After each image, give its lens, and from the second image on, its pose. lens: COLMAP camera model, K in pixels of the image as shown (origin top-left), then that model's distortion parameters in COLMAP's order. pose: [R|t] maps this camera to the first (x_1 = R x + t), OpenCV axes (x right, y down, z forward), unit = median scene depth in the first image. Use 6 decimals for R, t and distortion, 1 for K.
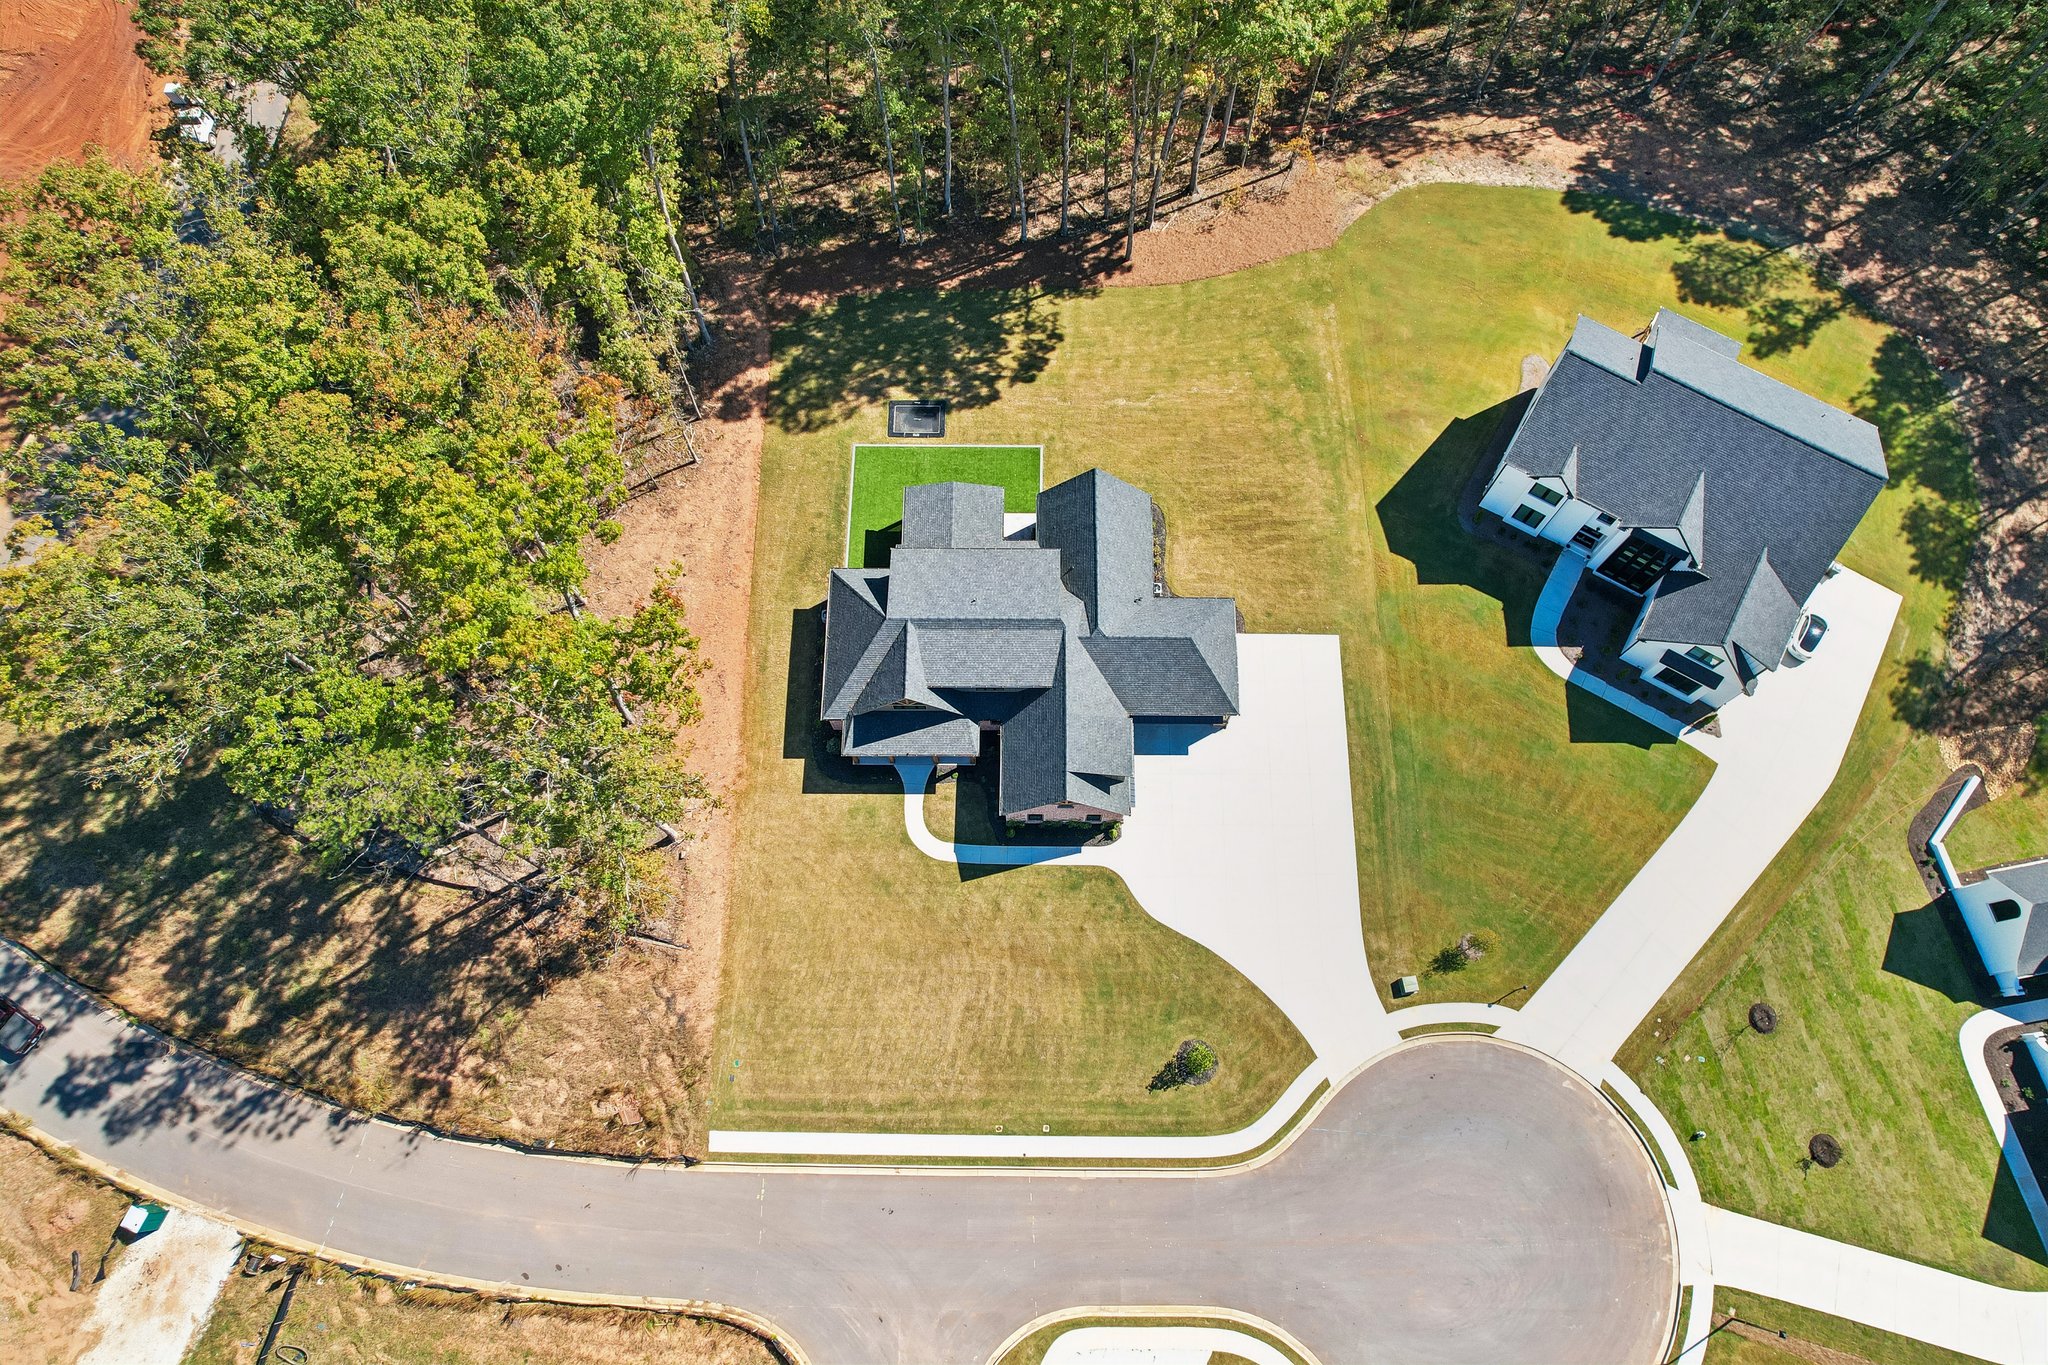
lens RADIAL K [[1324.7, 0, 1024.0], [0, 1324.7, 682.5], [0, 0, 1]] dist [-0.049235, -0.000758]
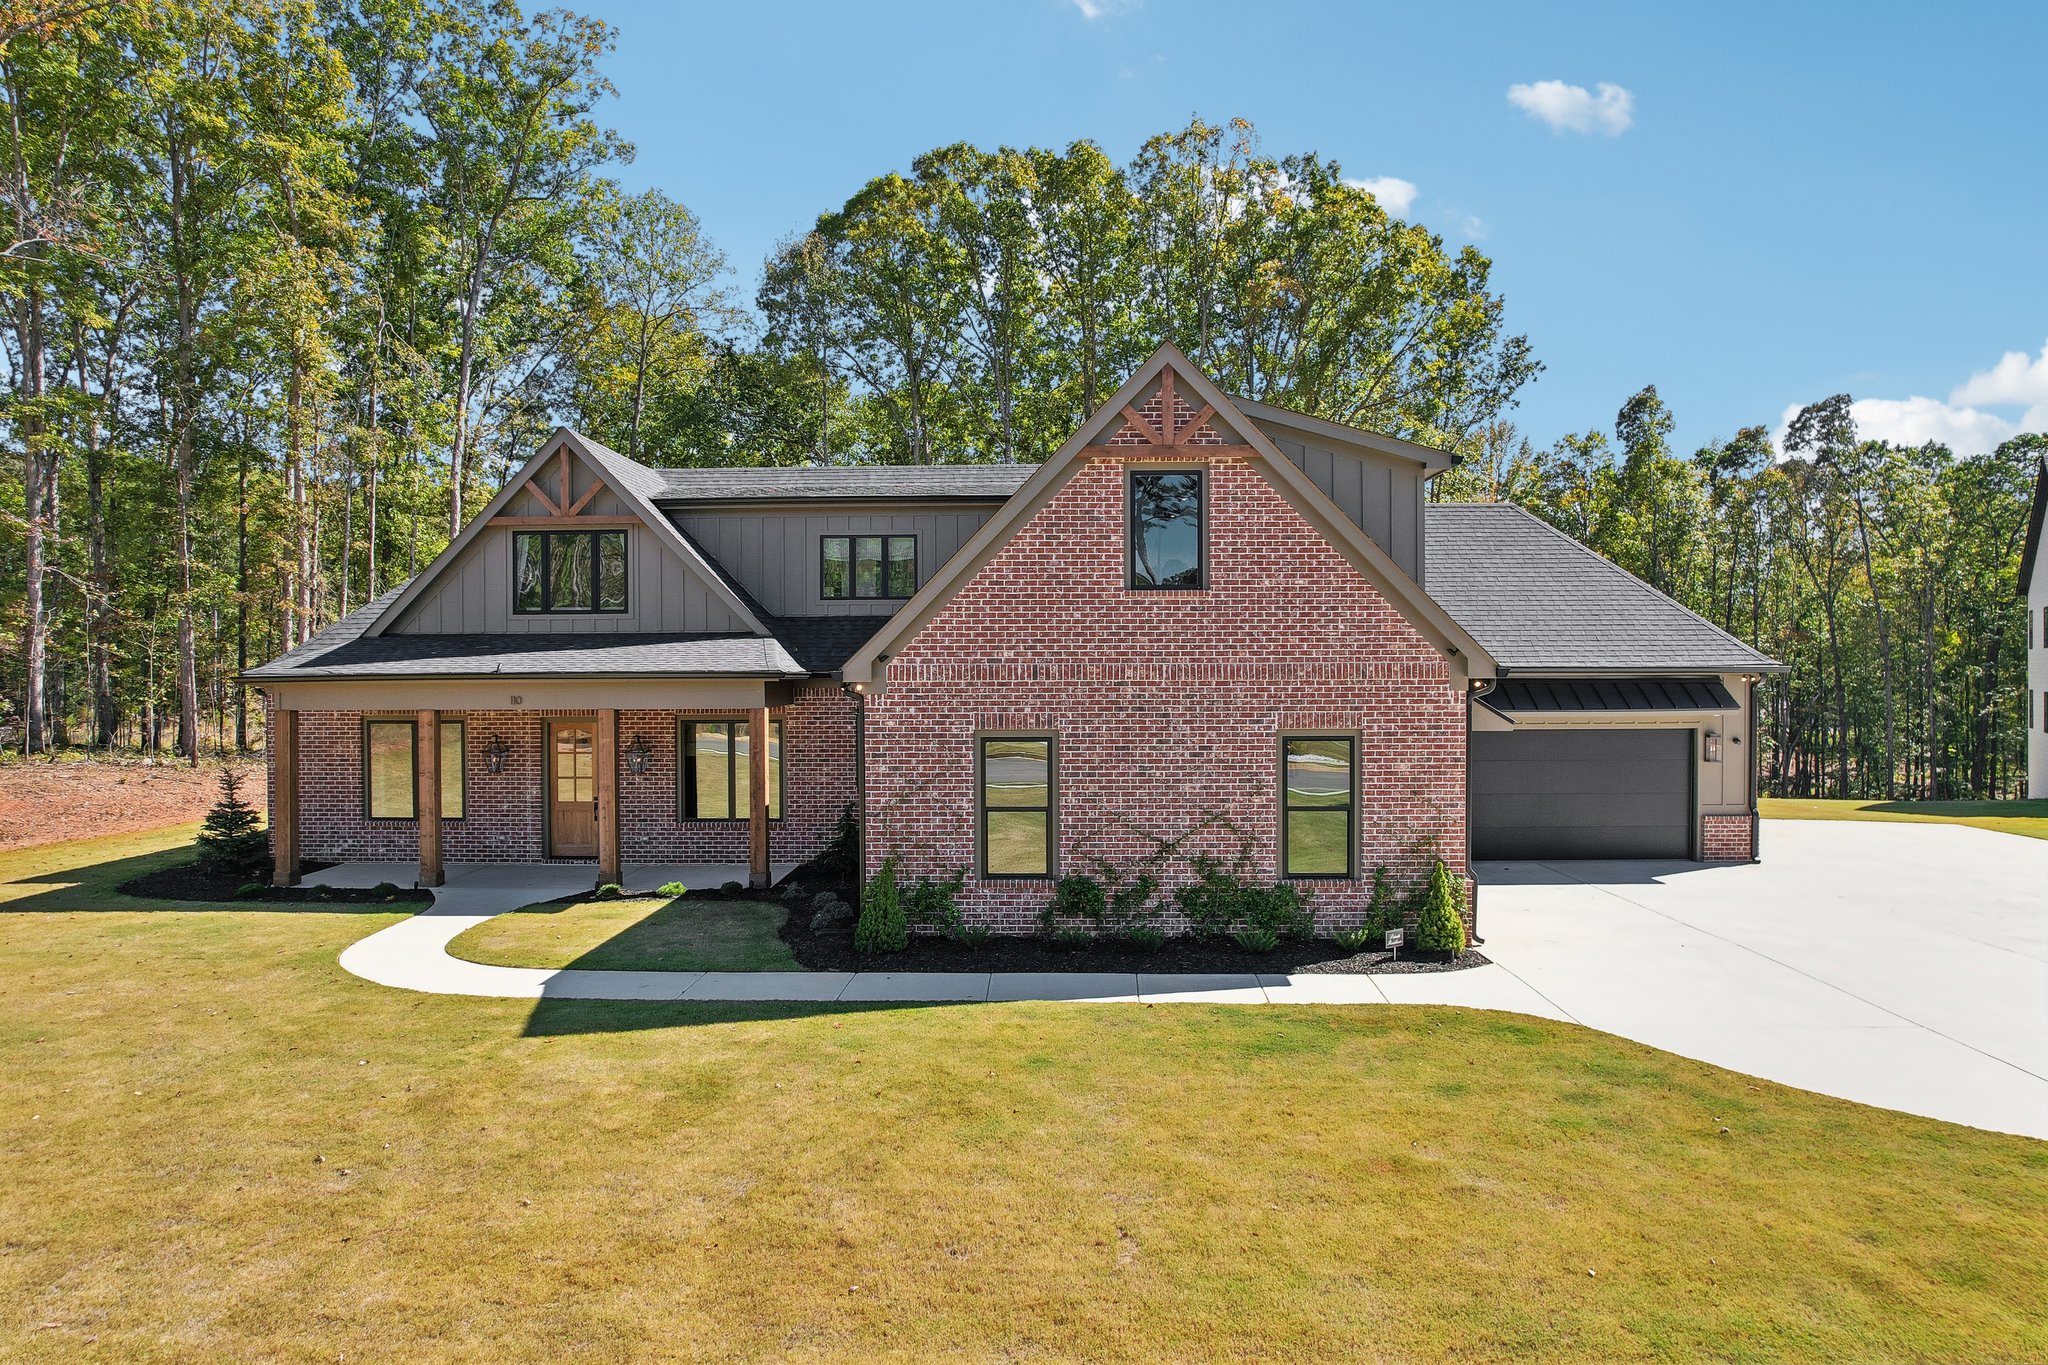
lens RADIAL K [[1313.7, 0, 1027.9], [0, 1313.7, 678.5], [0, 0, 1]] dist [-0.084582, 0.077067]
pose [[0.999883, 0.000583, -0.015277, 0.012369], [-0.014583, 0.336402, -0.941606, 0.258683], [0.004590, 0.941718, 0.336371, 0.861240]]
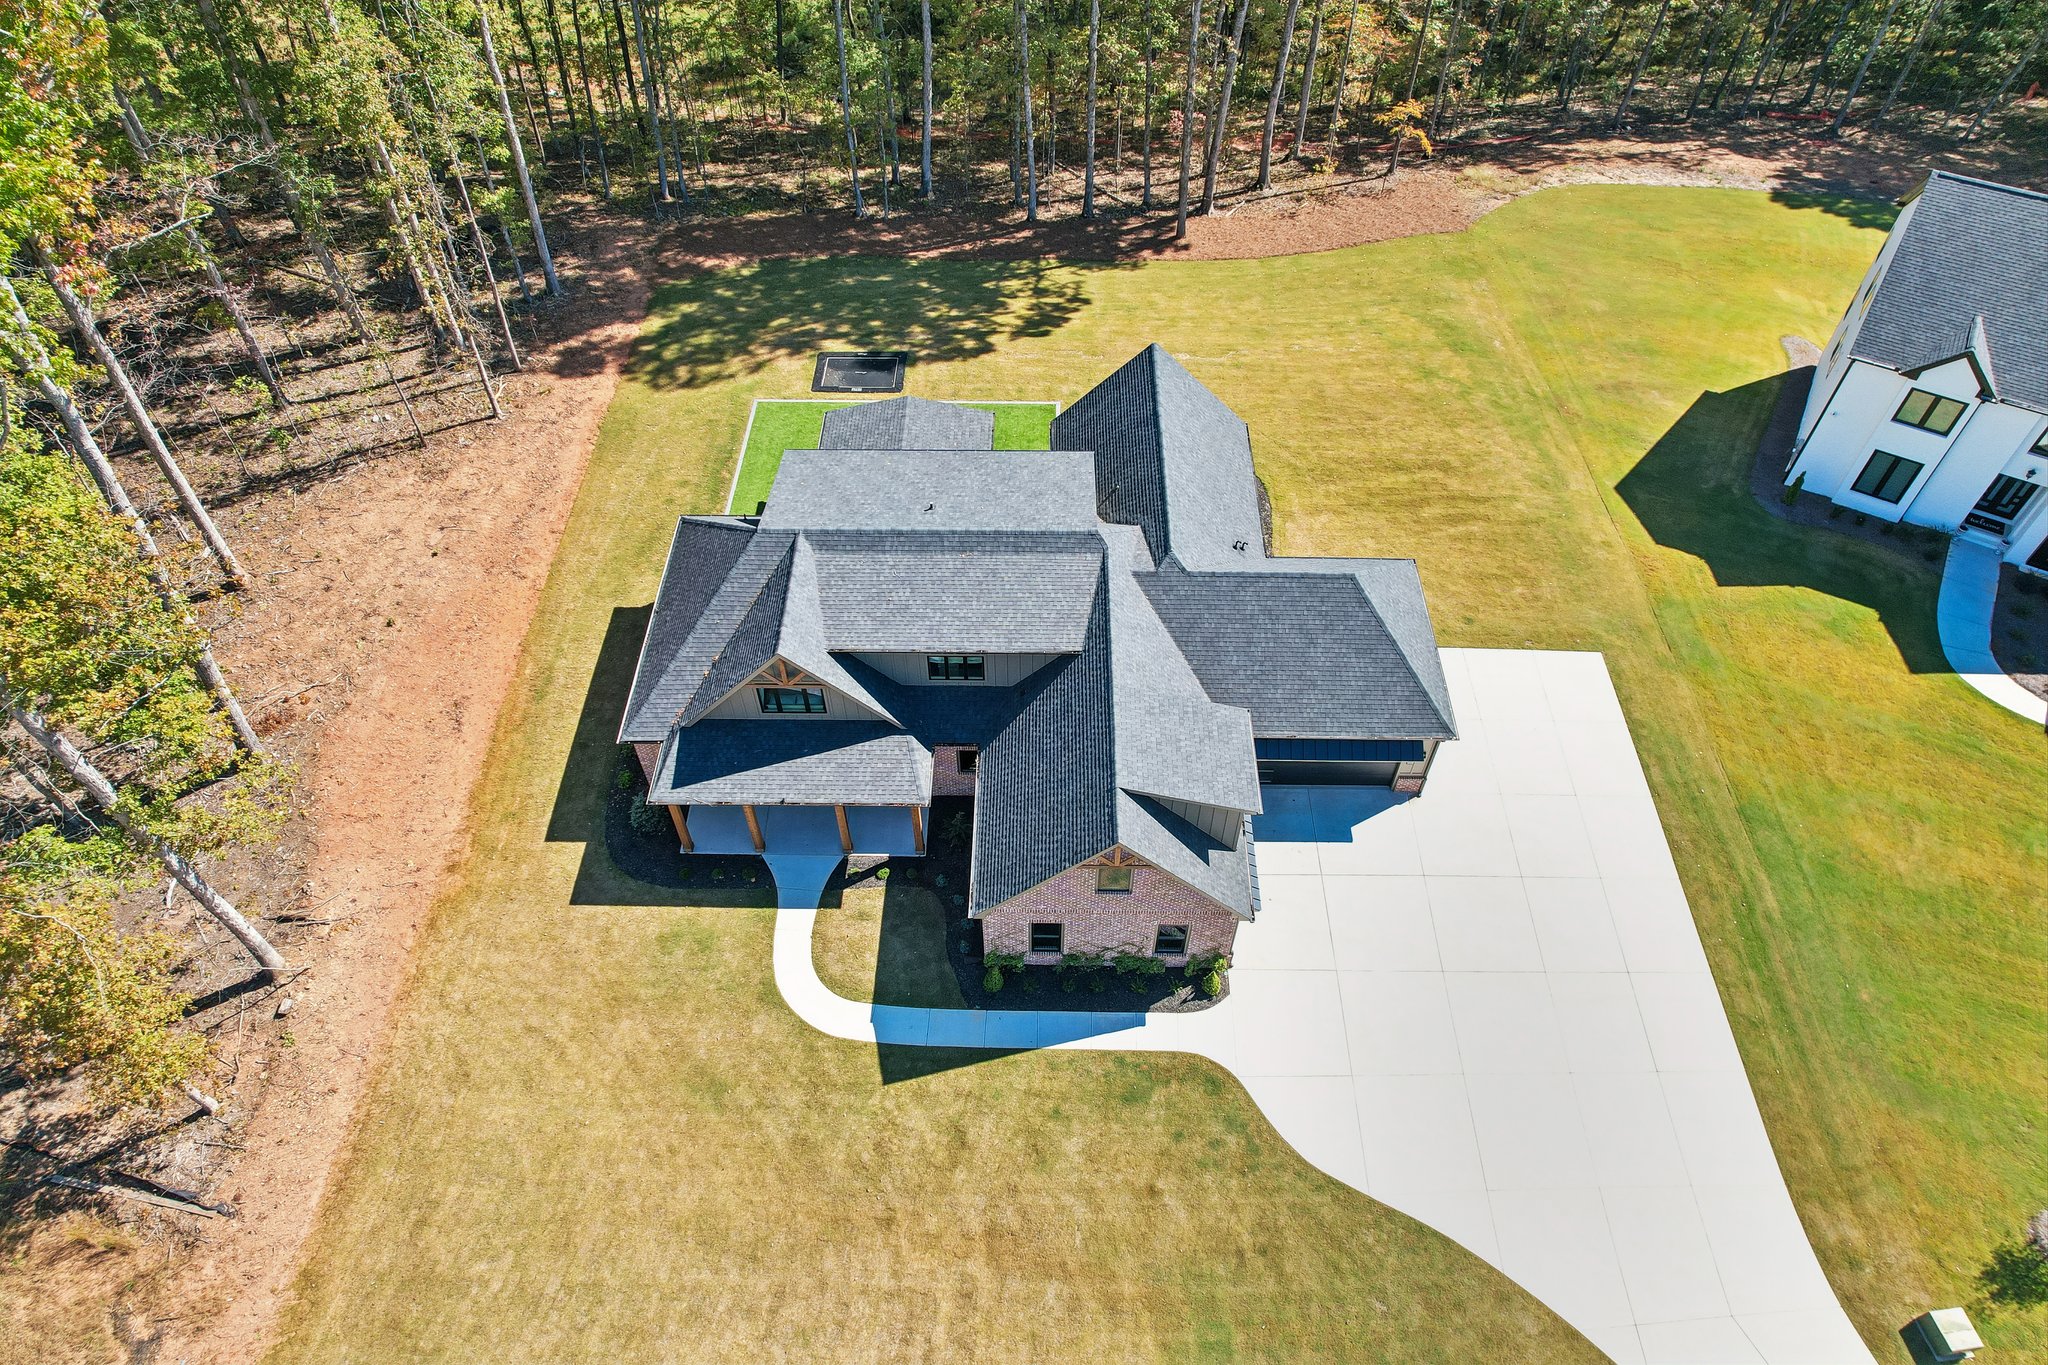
lens RADIAL K [[1313.7, 0, 1027.9], [0, 1313.7, 678.5], [0, 0, 1]] dist [-0.084582, 0.077067]
pose [[0.999952, 0.007414, -0.006410, 0.003980], [-0.009221, 0.933243, -0.359127, 0.170663], [0.003320, 0.359169, 0.933267, 0.503566]]
